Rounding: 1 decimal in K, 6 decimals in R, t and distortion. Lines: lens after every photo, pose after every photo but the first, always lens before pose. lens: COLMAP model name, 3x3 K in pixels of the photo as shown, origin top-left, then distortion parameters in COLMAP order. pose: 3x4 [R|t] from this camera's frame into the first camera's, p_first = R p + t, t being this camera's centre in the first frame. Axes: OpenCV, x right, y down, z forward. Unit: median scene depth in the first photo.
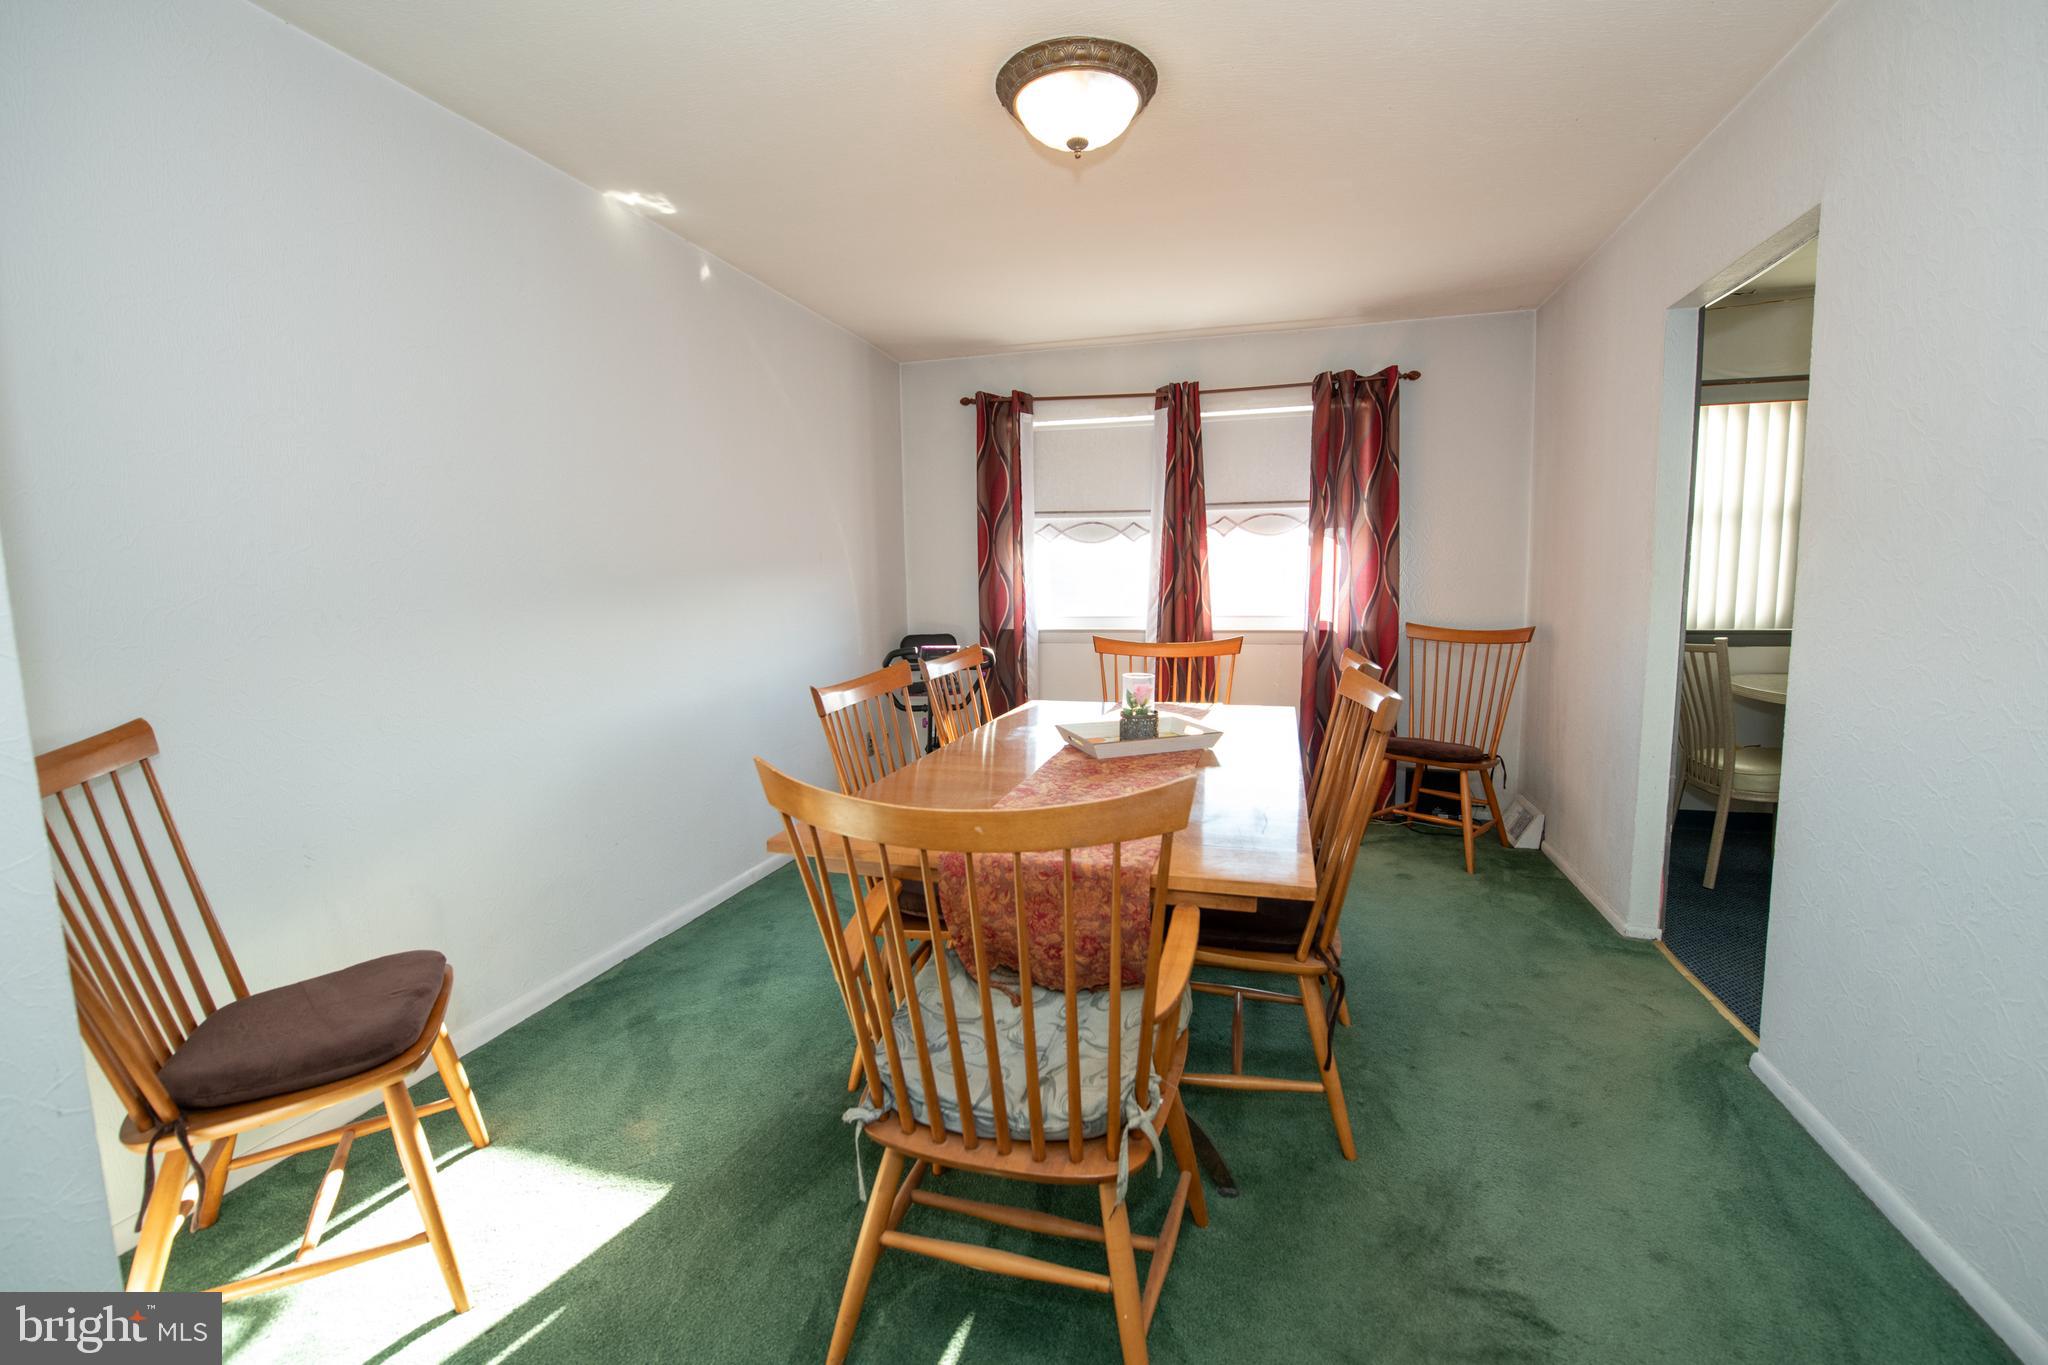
lens RADIAL K [[861.1, 0, 1039.8], [0, 861.1, 675.7], [0, 0, 1]] dist [-0.019253, -0.000890]
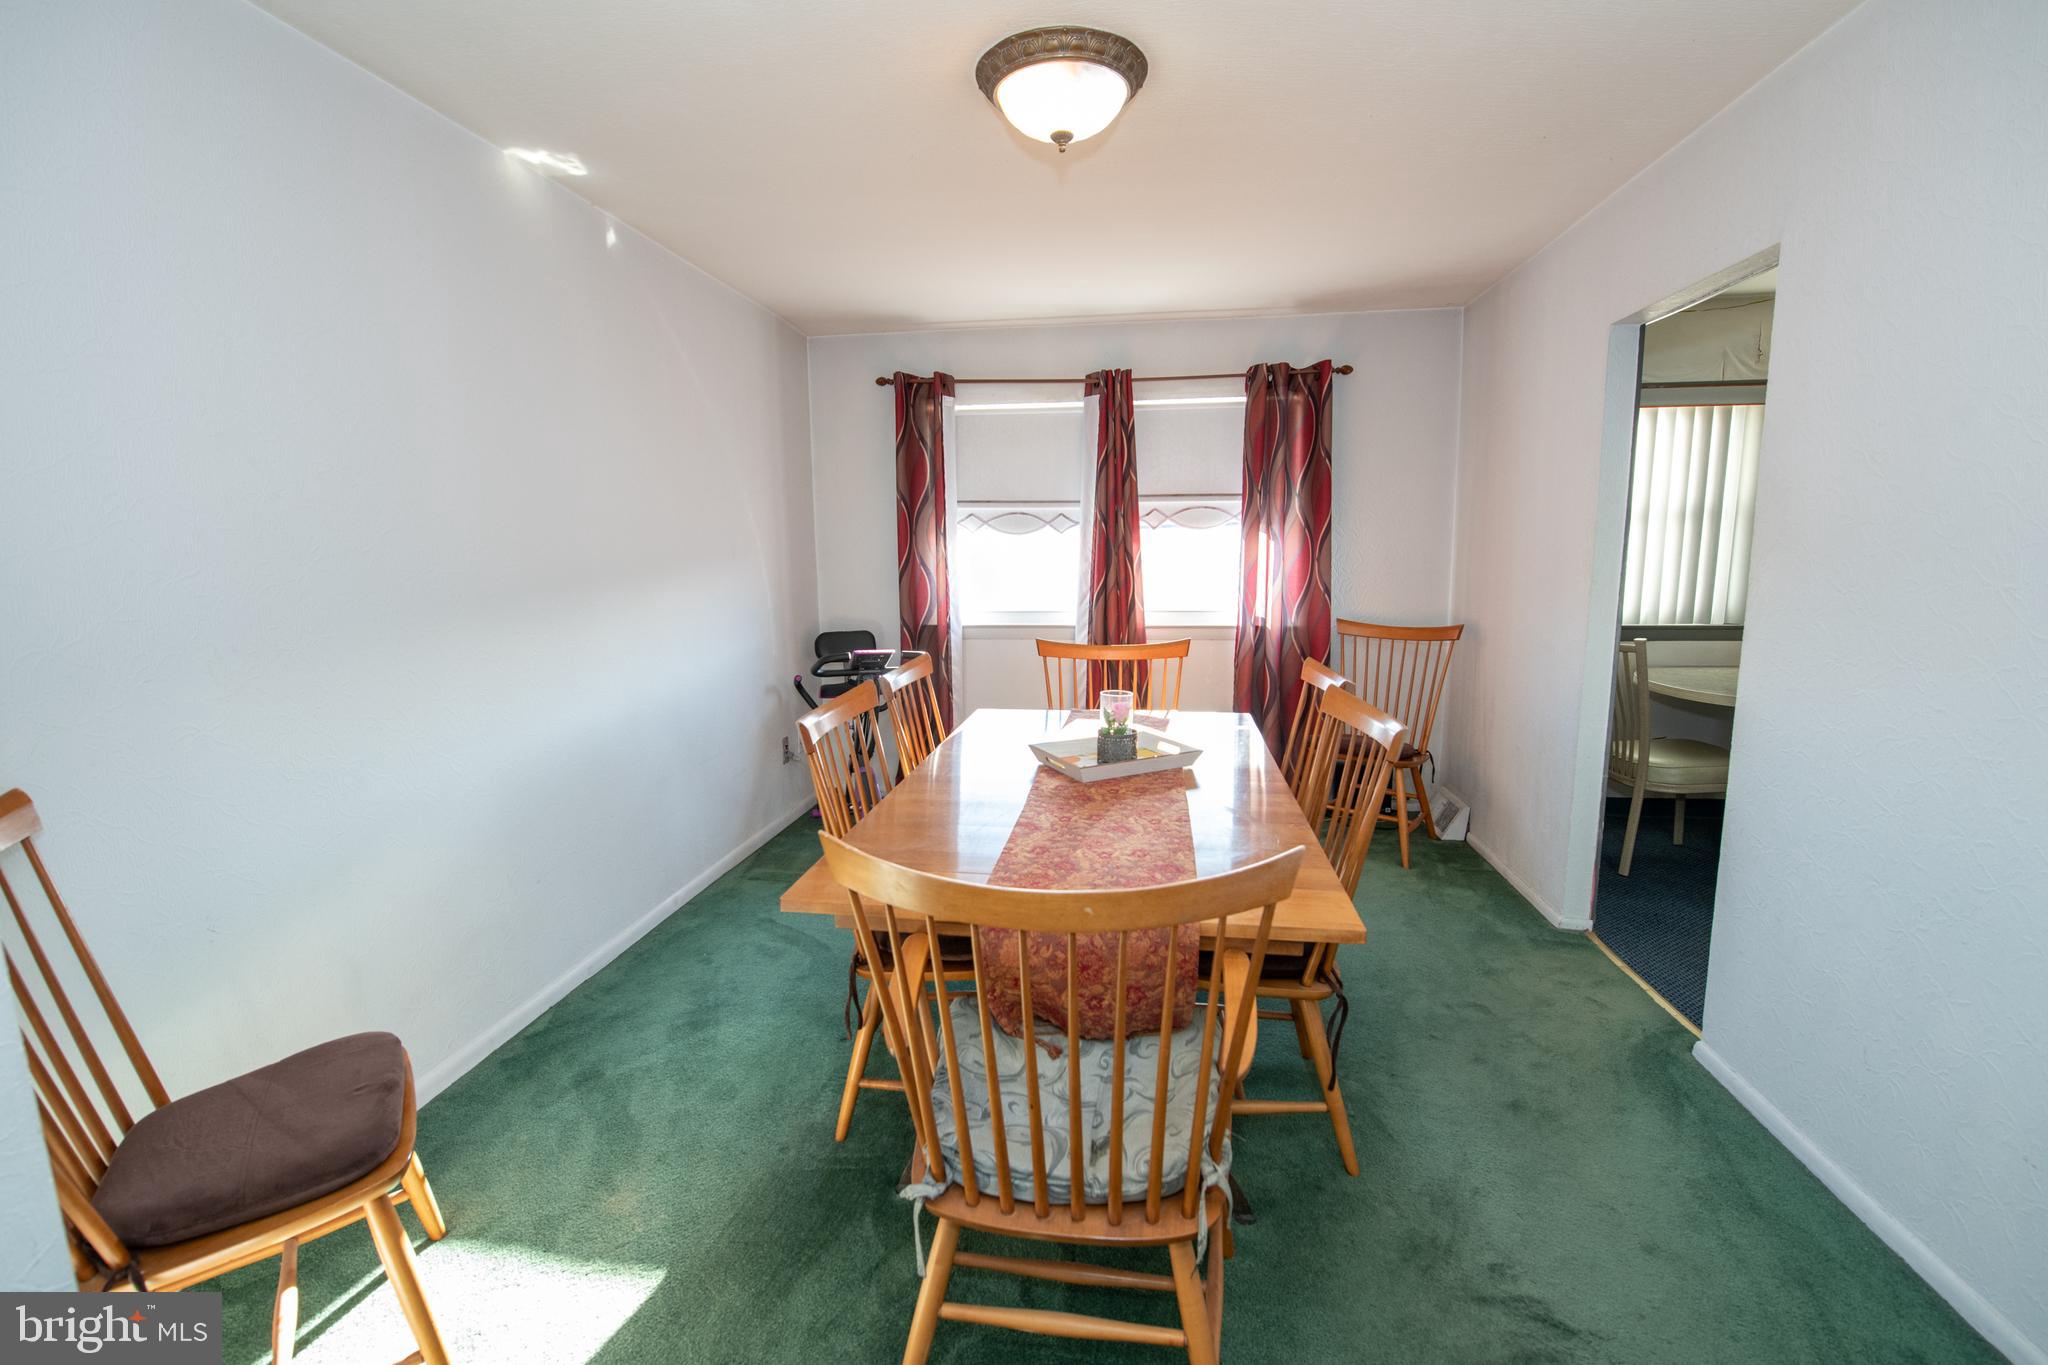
lens RADIAL K [[900.7, 0, 1024.0], [0, 900.7, 682.5], [0, 0, 1]] dist [-0.019810, 0.000234]
pose [[0.992274, -0.015026, 0.123150, -0.127563], [0.010756, 0.999320, 0.035261, -0.054909], [-0.123596, -0.033664, 0.991761, 0.005735]]
